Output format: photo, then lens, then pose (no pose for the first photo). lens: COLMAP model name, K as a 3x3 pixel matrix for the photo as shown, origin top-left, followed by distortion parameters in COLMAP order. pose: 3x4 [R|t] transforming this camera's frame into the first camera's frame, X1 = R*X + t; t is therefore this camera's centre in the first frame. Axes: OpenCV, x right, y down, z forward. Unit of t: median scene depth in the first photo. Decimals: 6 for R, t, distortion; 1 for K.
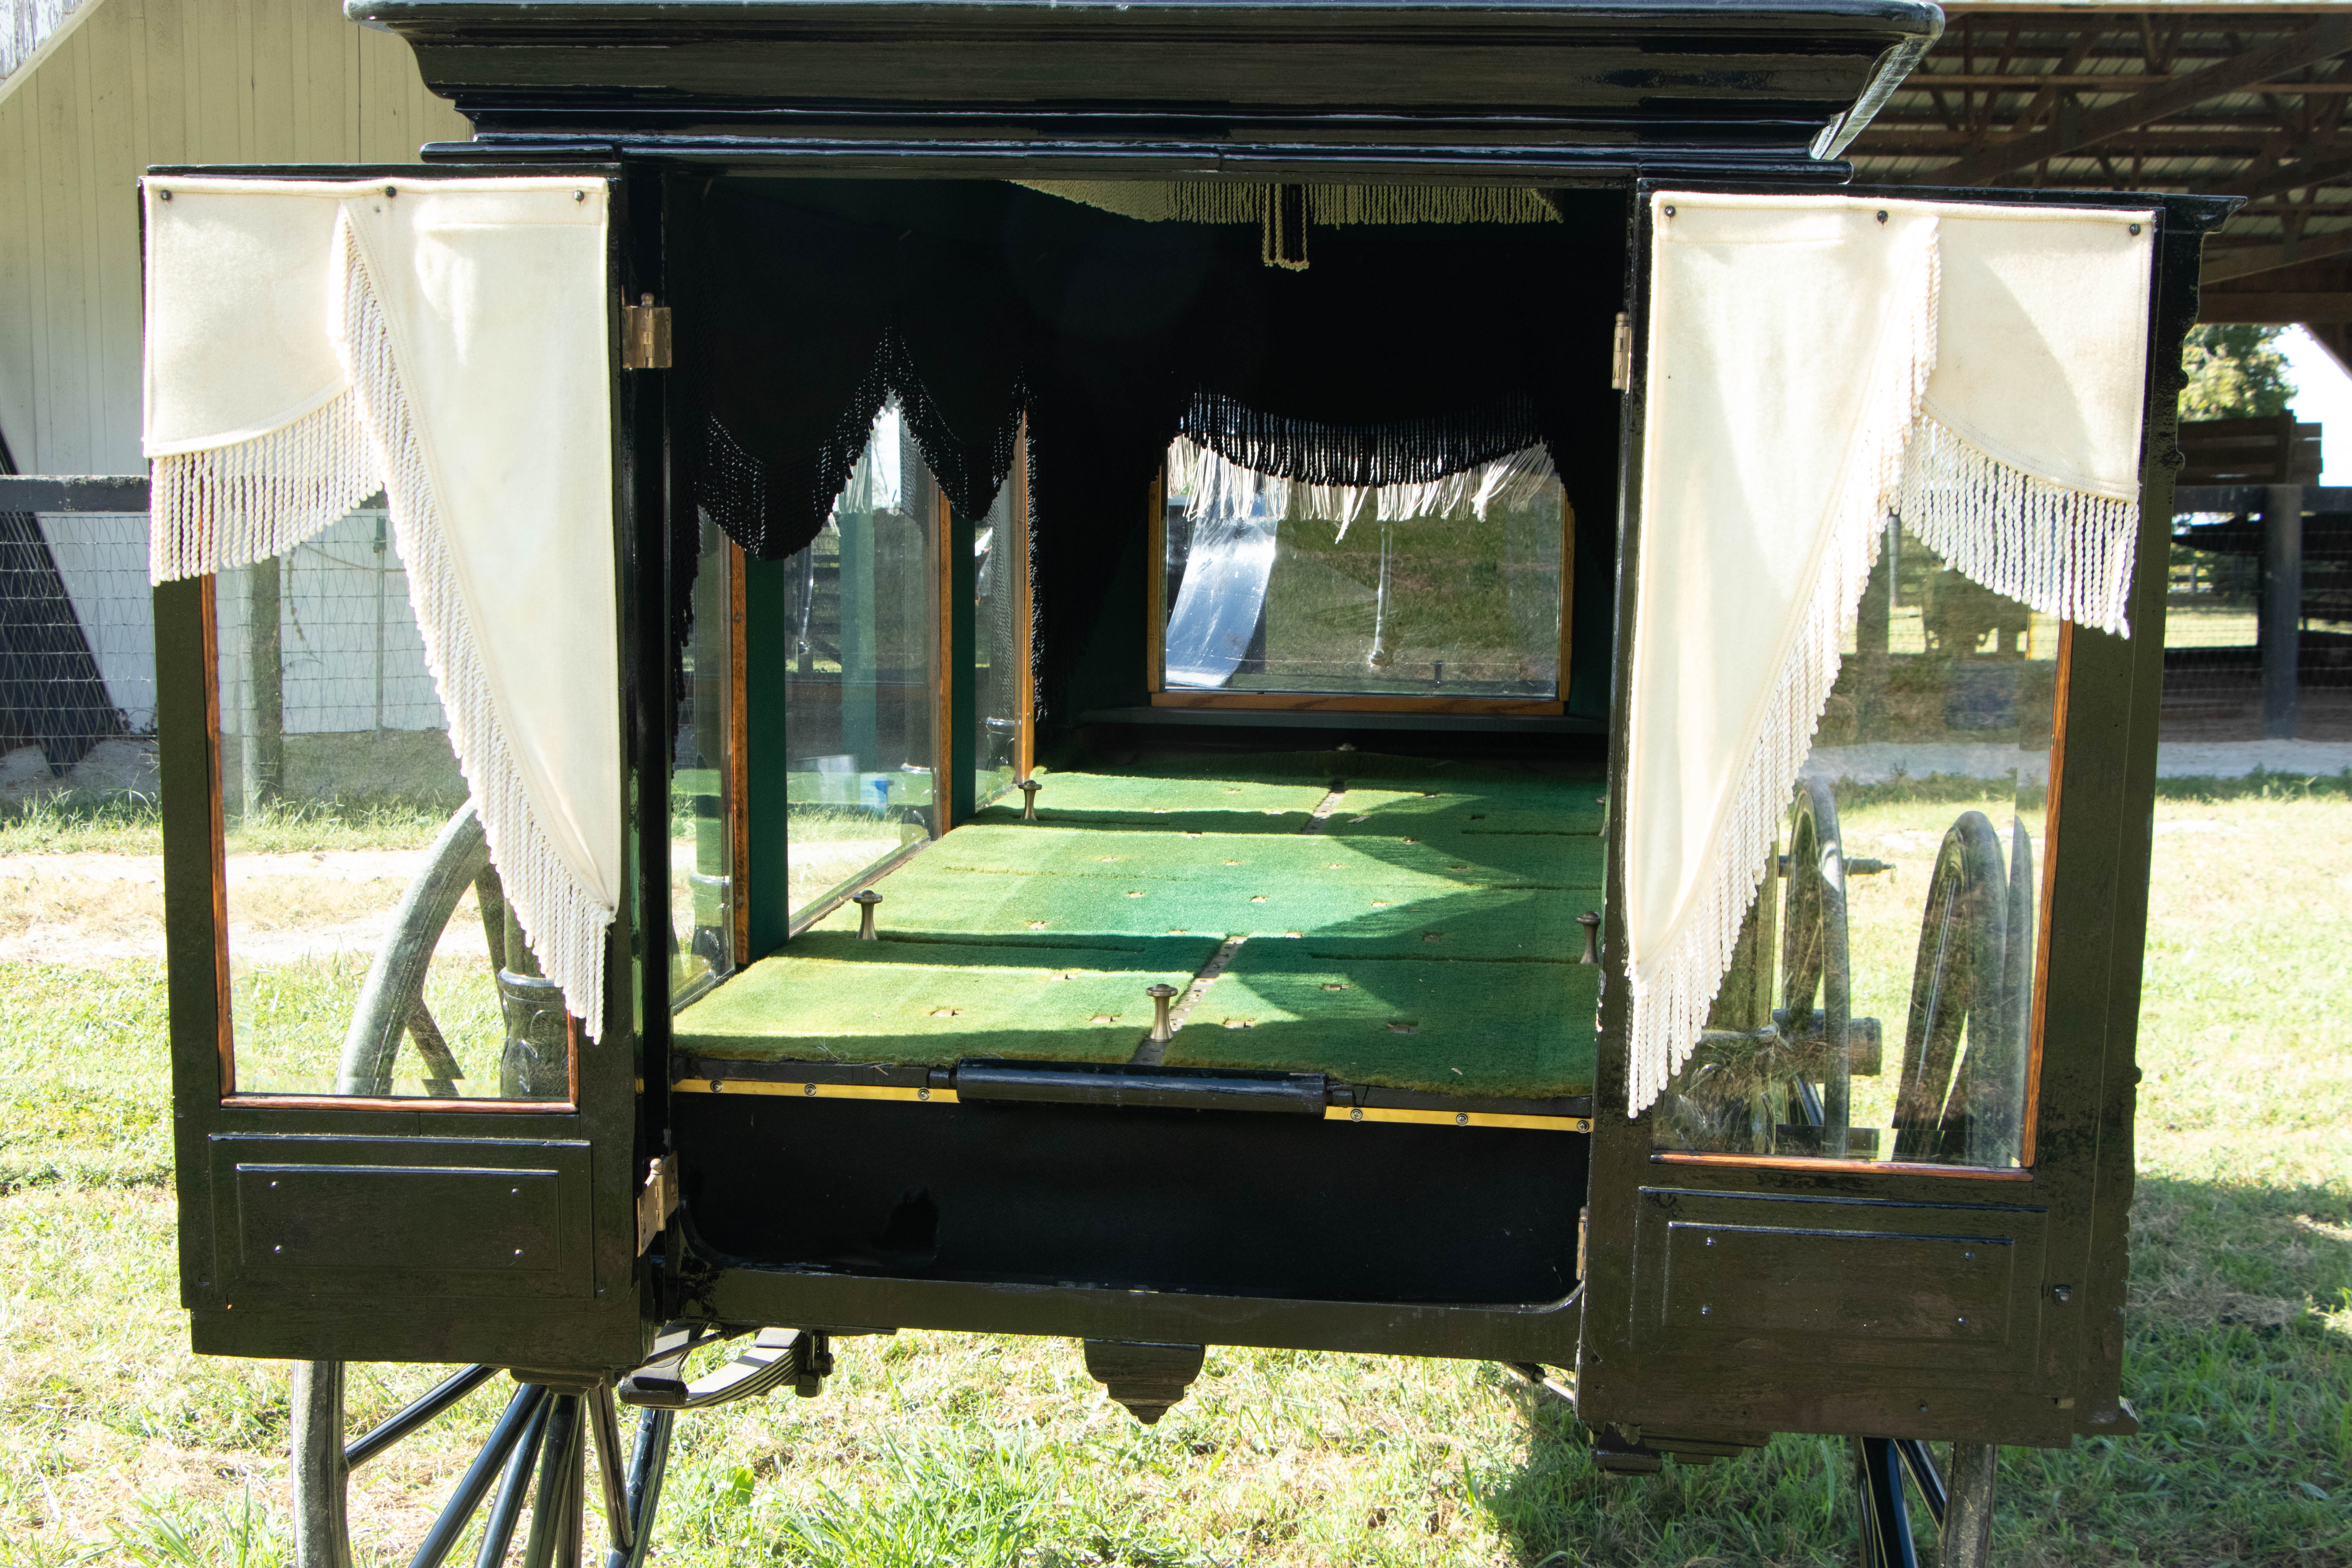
lens RADIAL K [[3748.6, 0, 1189.2], [0, 3748.6, 787.8], [0, 0, 1]] dist [0.108416, 0.000000]
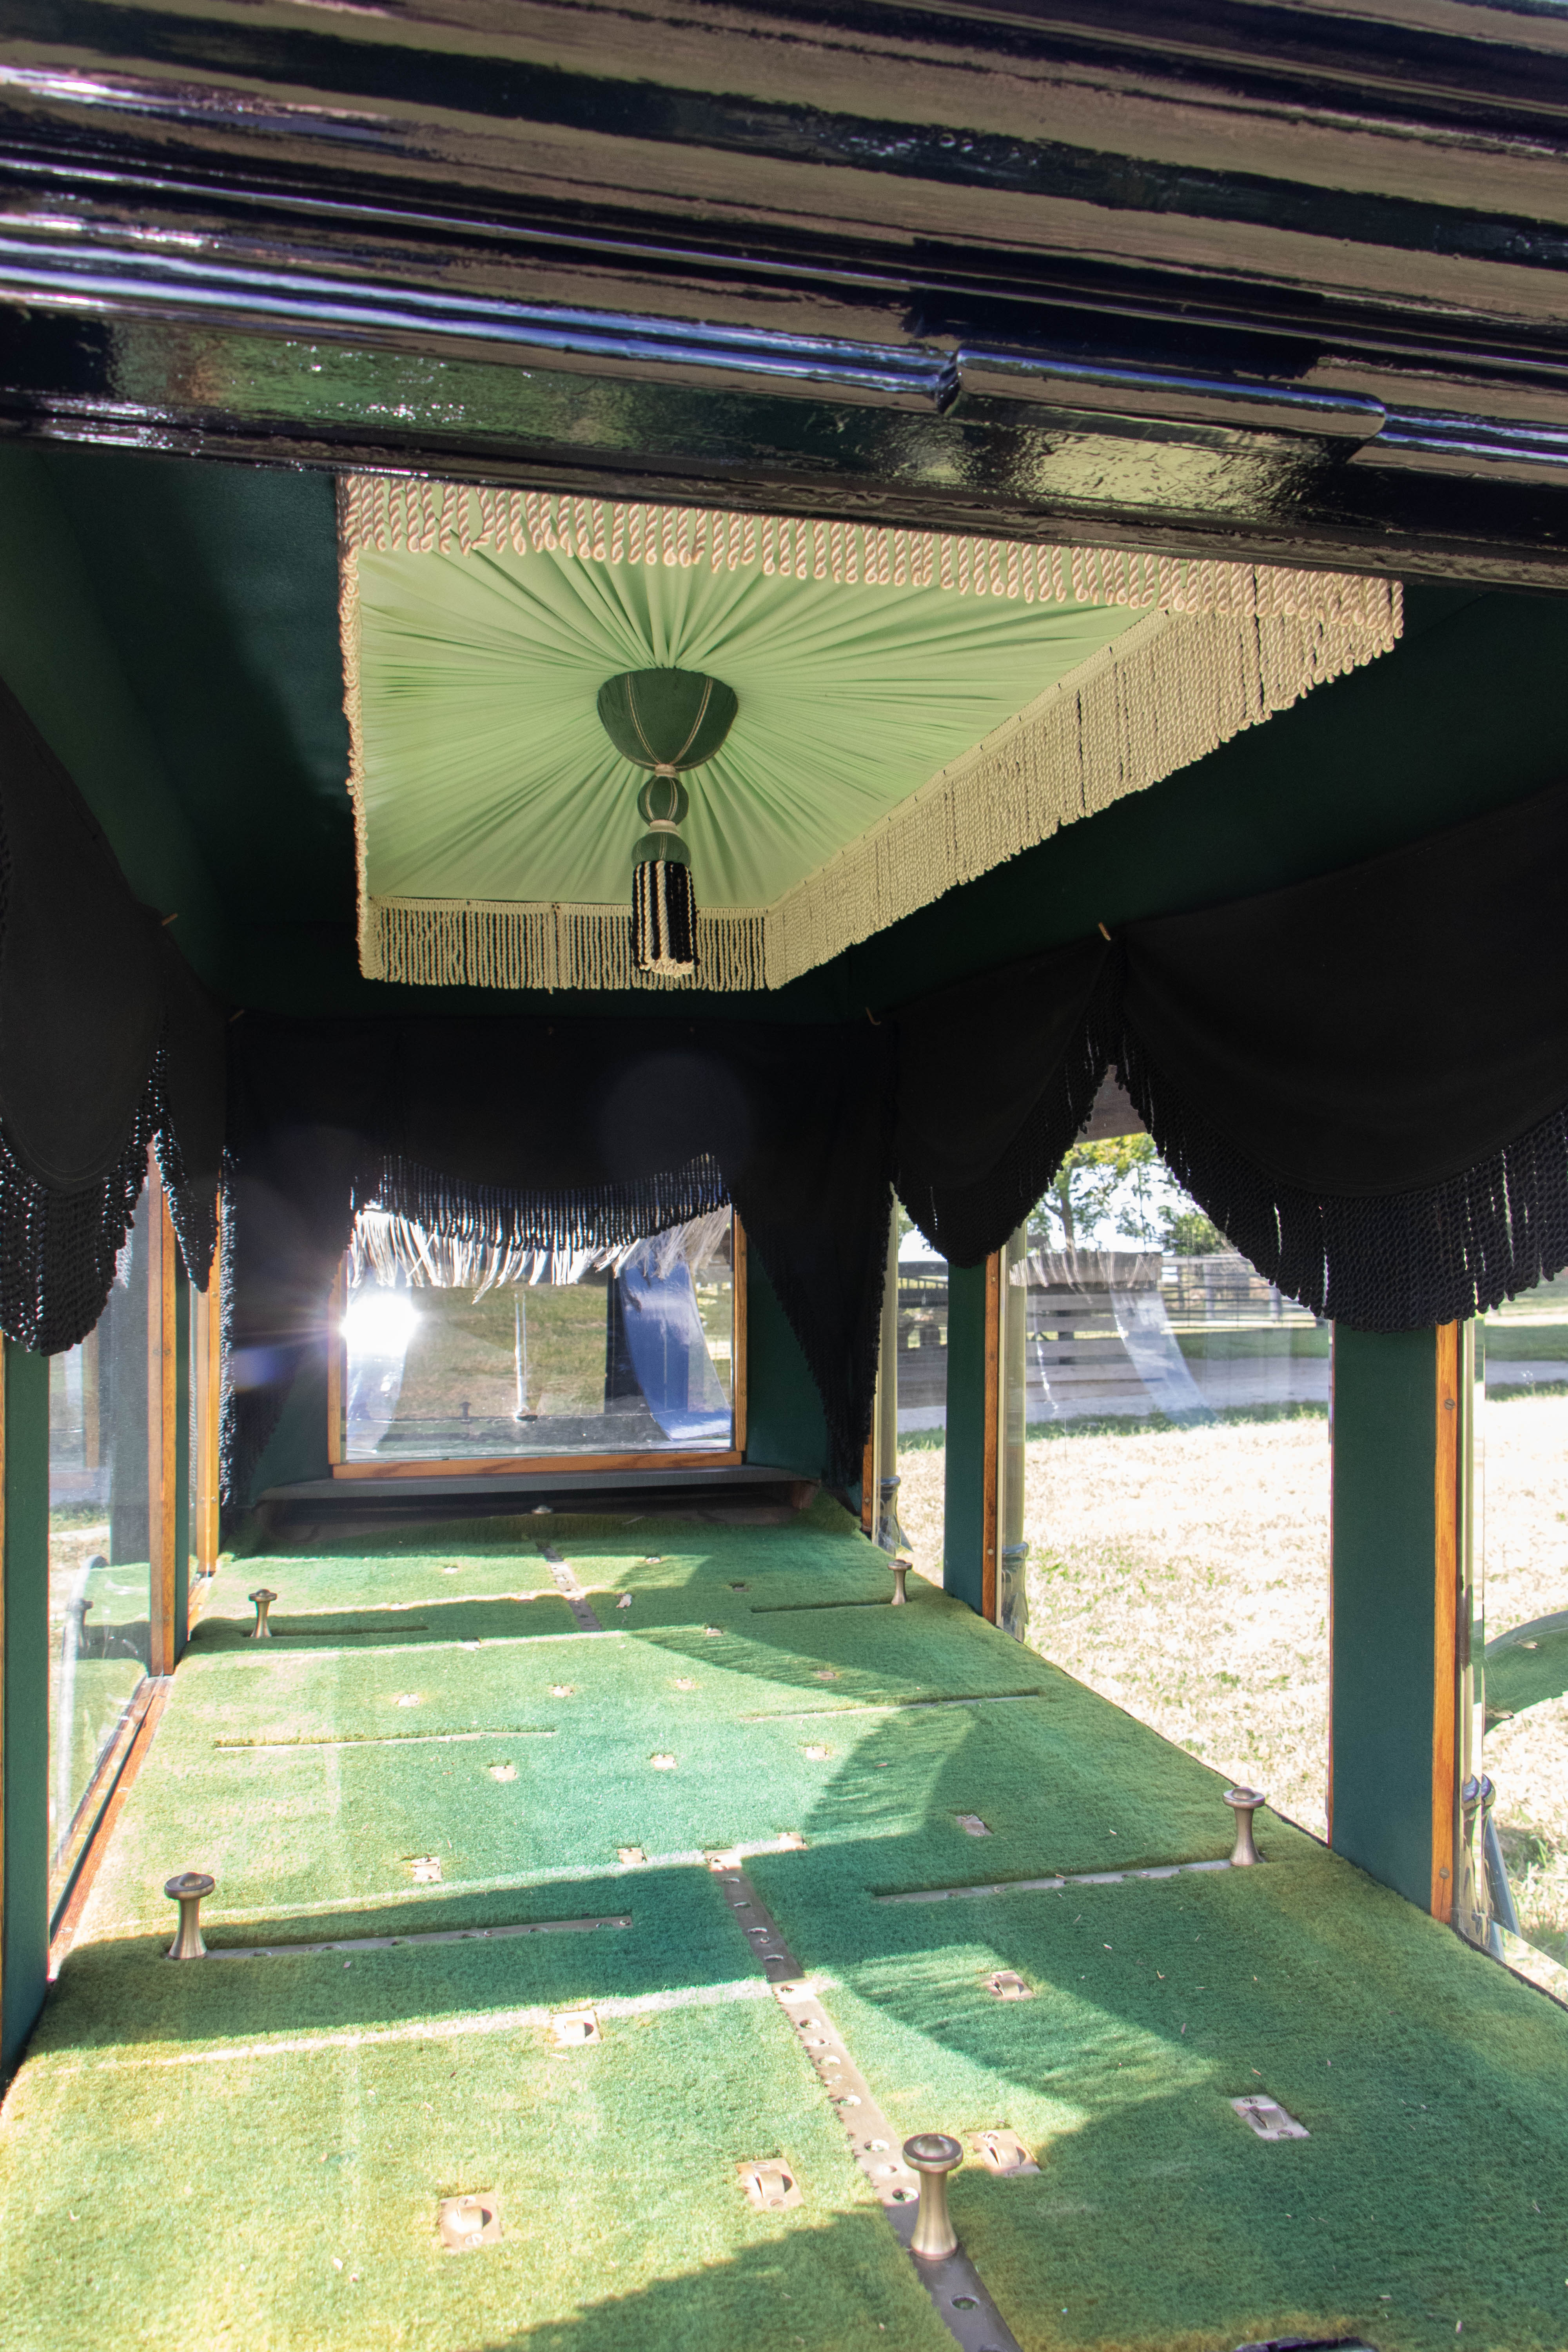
lens RADIAL K [[1869.2, 0, 787.8], [0, 1869.2, 1180.5], [0, 0, 1]] dist [-0.001644, 0.000021]
pose [[0.928733, -0.004701, 0.370719, -0.083025], [0.053619, 0.991110, -0.121760, -0.034097], [-0.366851, 0.132960, 0.920729, 0.505540]]
